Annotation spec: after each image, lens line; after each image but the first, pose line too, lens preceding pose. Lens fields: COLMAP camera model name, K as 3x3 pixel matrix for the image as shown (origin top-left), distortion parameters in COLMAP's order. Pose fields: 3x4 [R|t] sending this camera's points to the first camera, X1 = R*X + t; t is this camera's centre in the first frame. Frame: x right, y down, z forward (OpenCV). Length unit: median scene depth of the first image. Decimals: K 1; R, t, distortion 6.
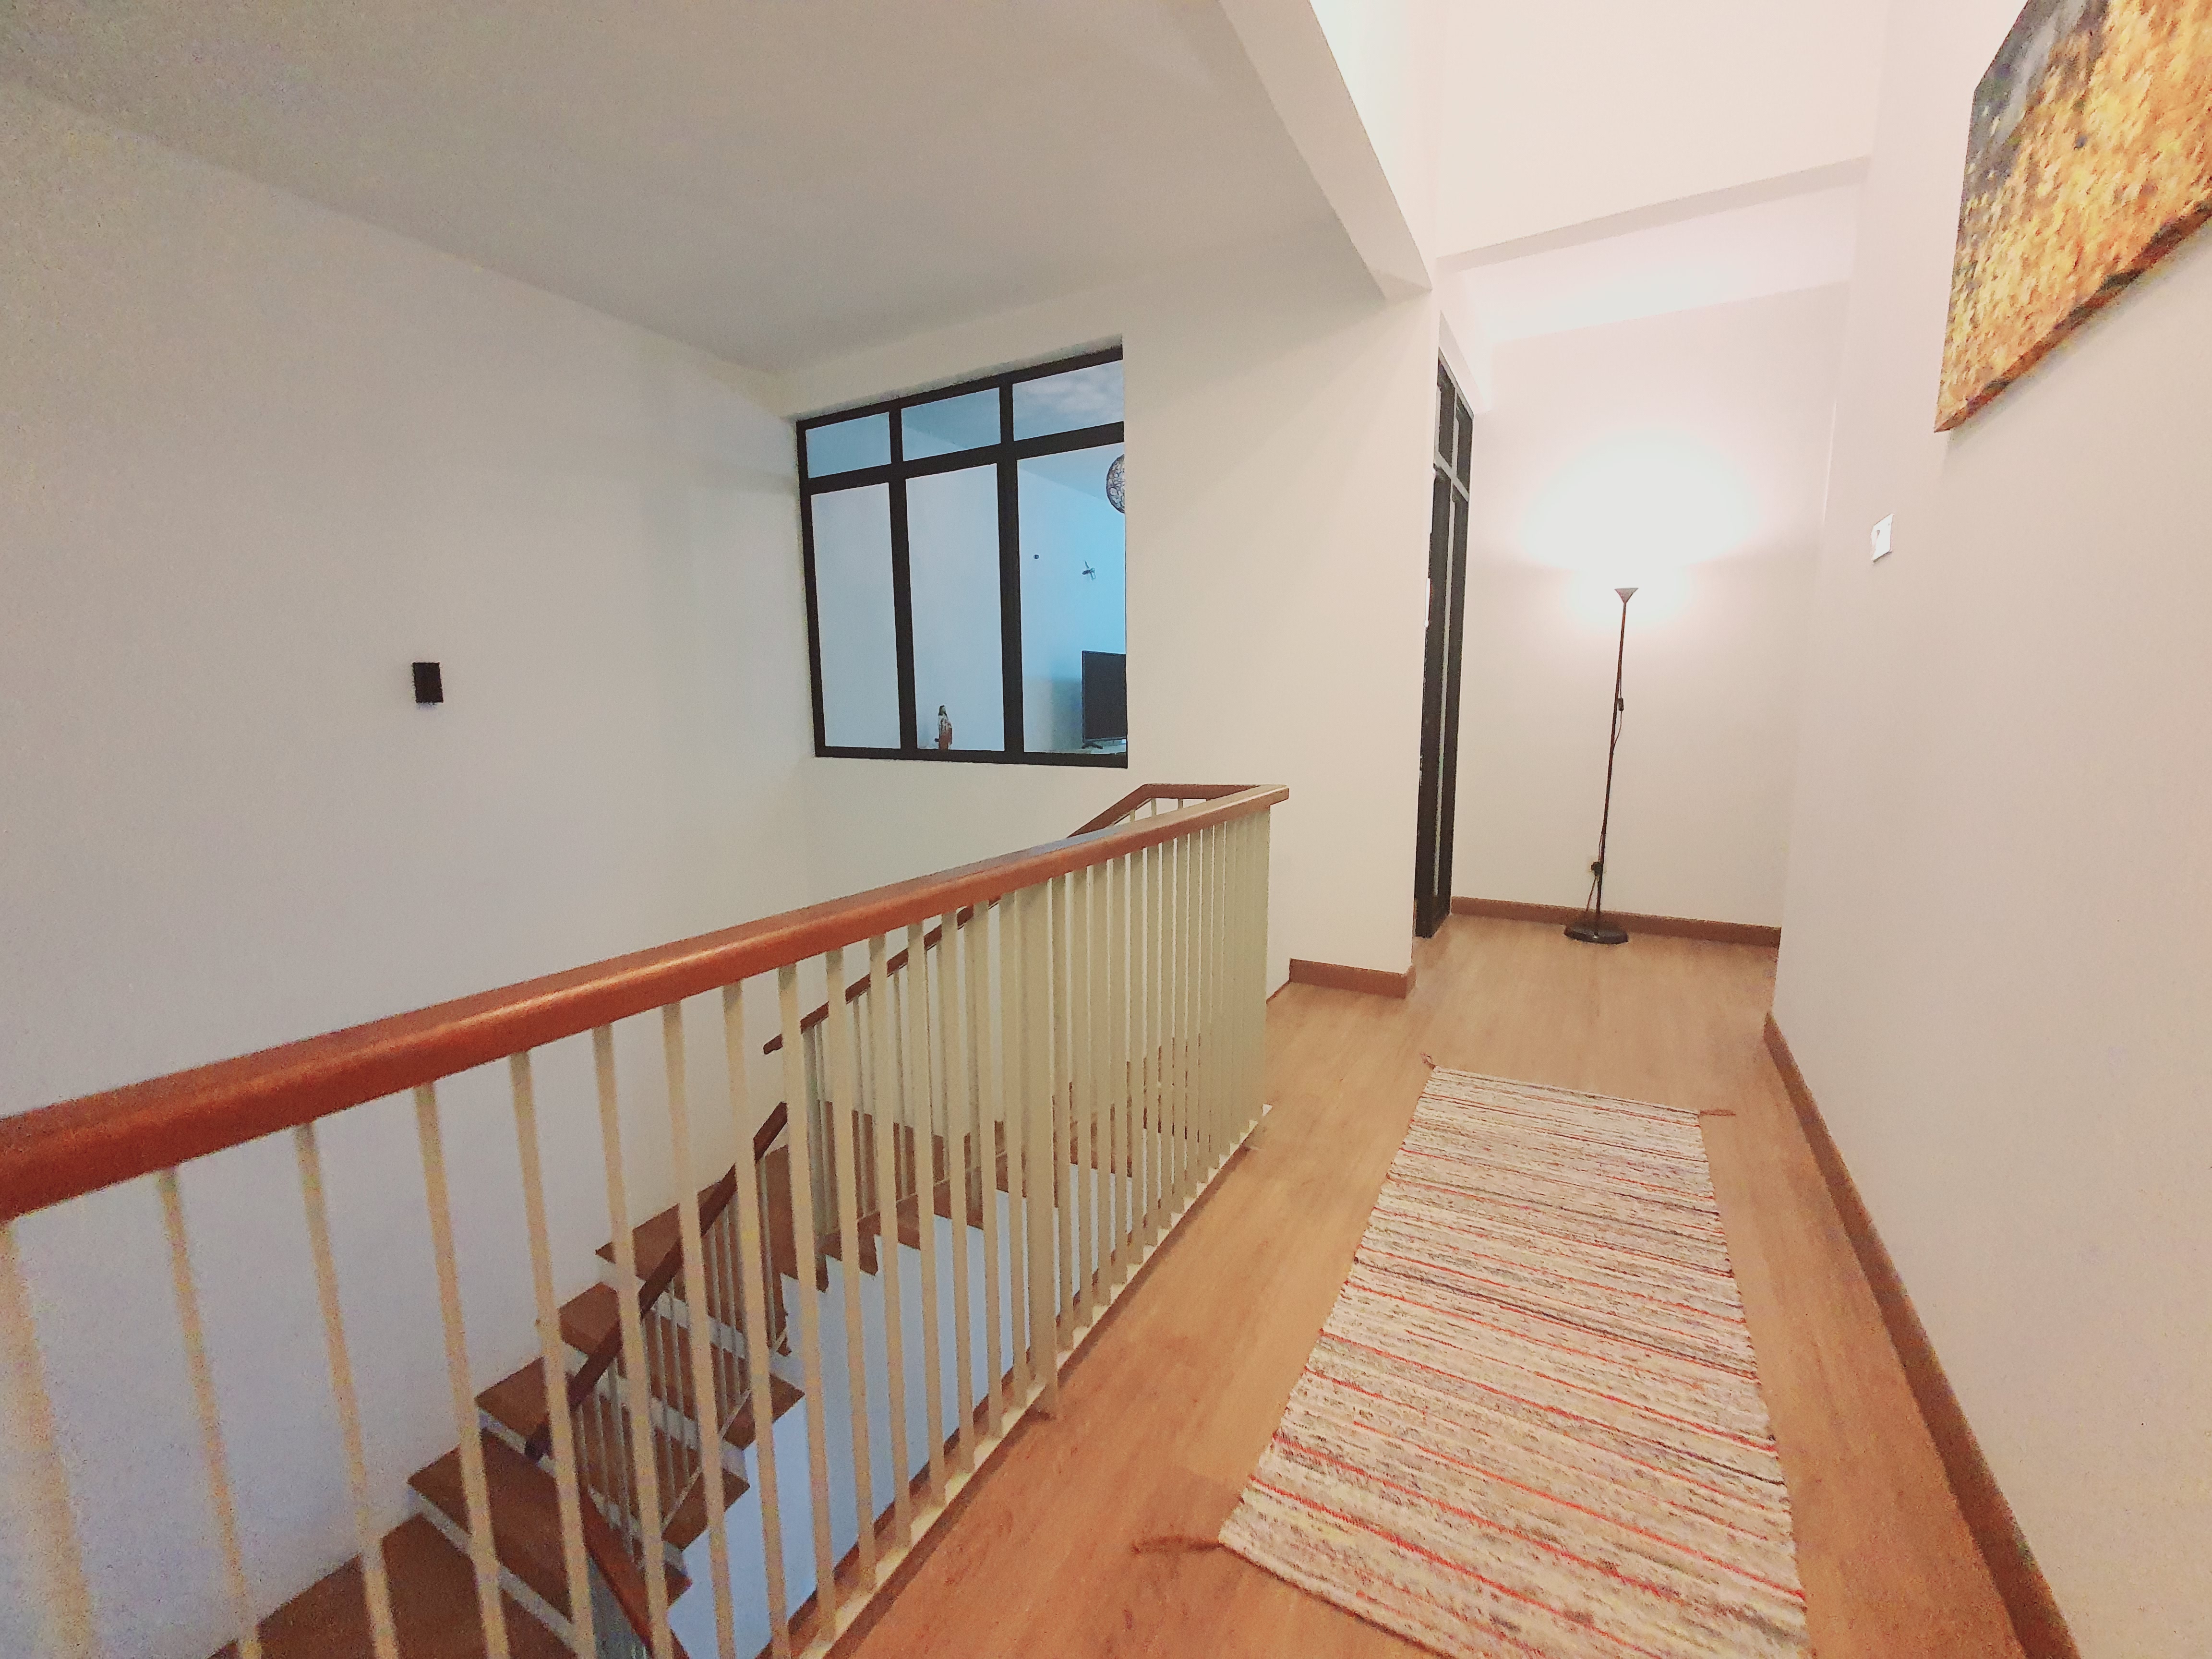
lens RADIAL K [[879.6, 0, 1101.6], [0, 879.6, 831.1], [0, 0, 1]] dist [-0.000529, -0.000957]
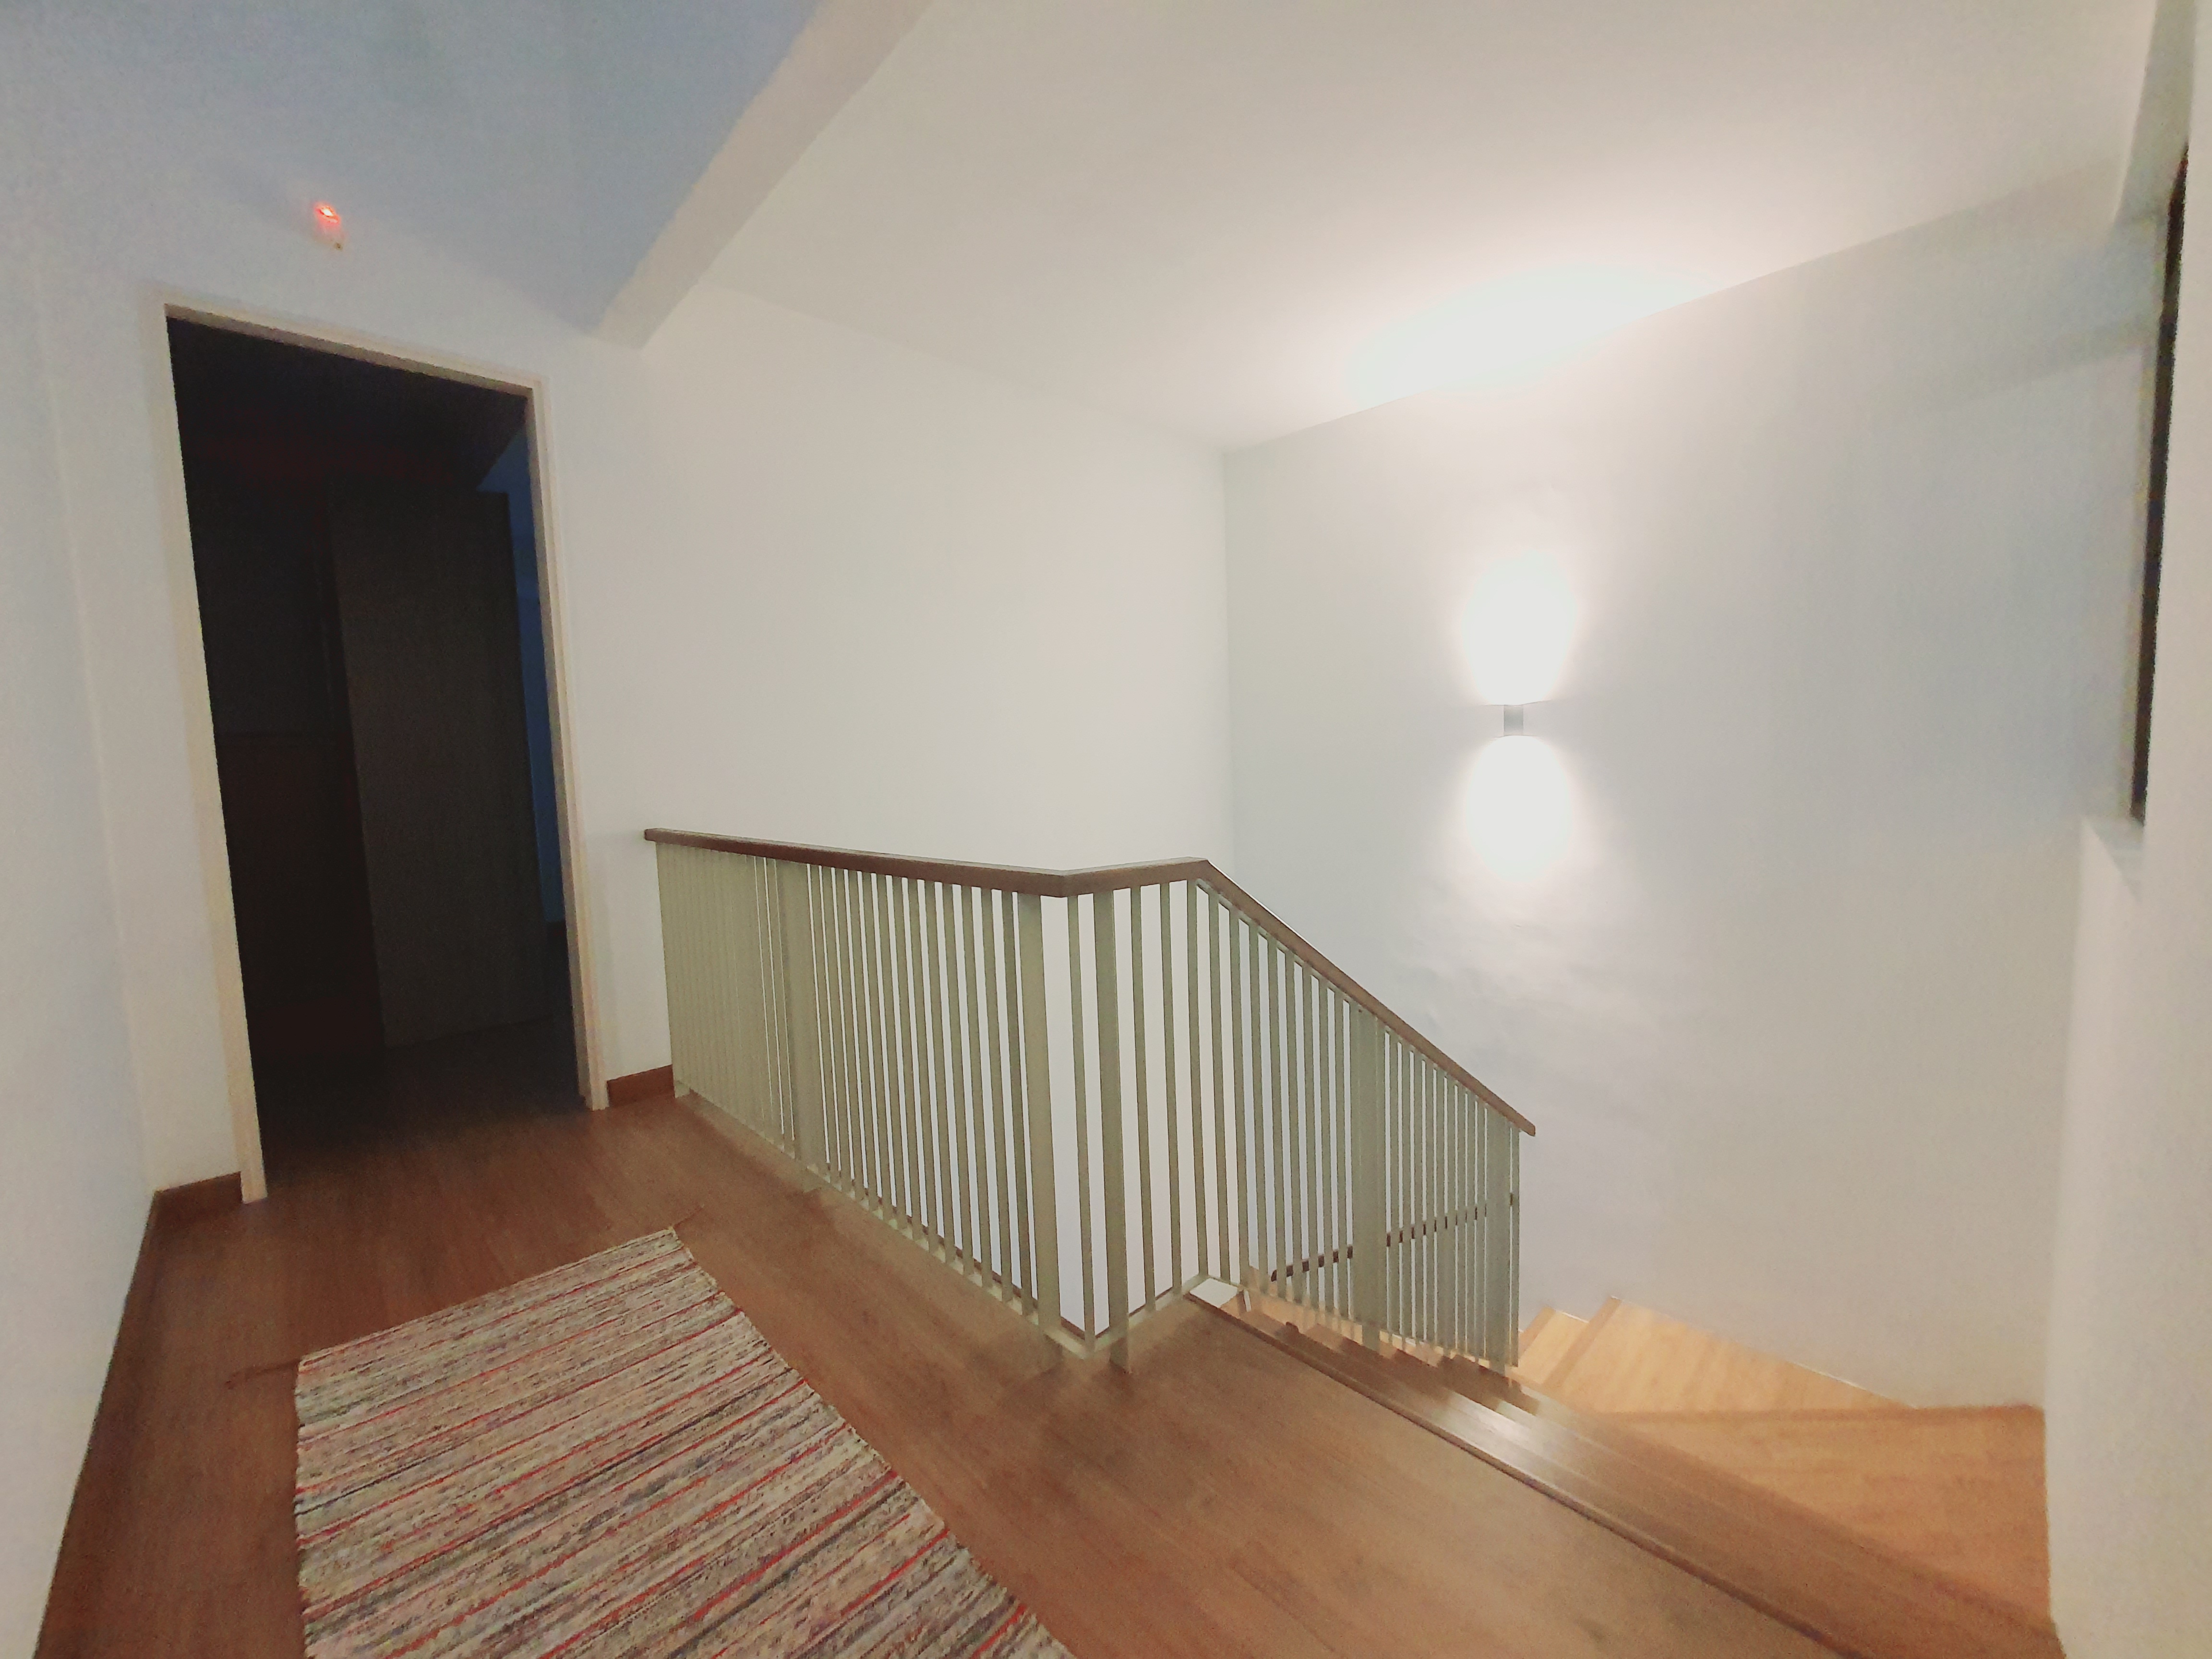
lens RADIAL K [[879.6, 0, 1107.7], [0, 879.6, 831.1], [0, 0, 1]] dist [-0.000529, -0.000957]
pose [[-0.280919, 0.096423, -0.954875, 1.138725], [-0.111887, 0.984865, 0.132368, -0.242381], [0.953187, 0.144023, -0.265879, 1.663499]]
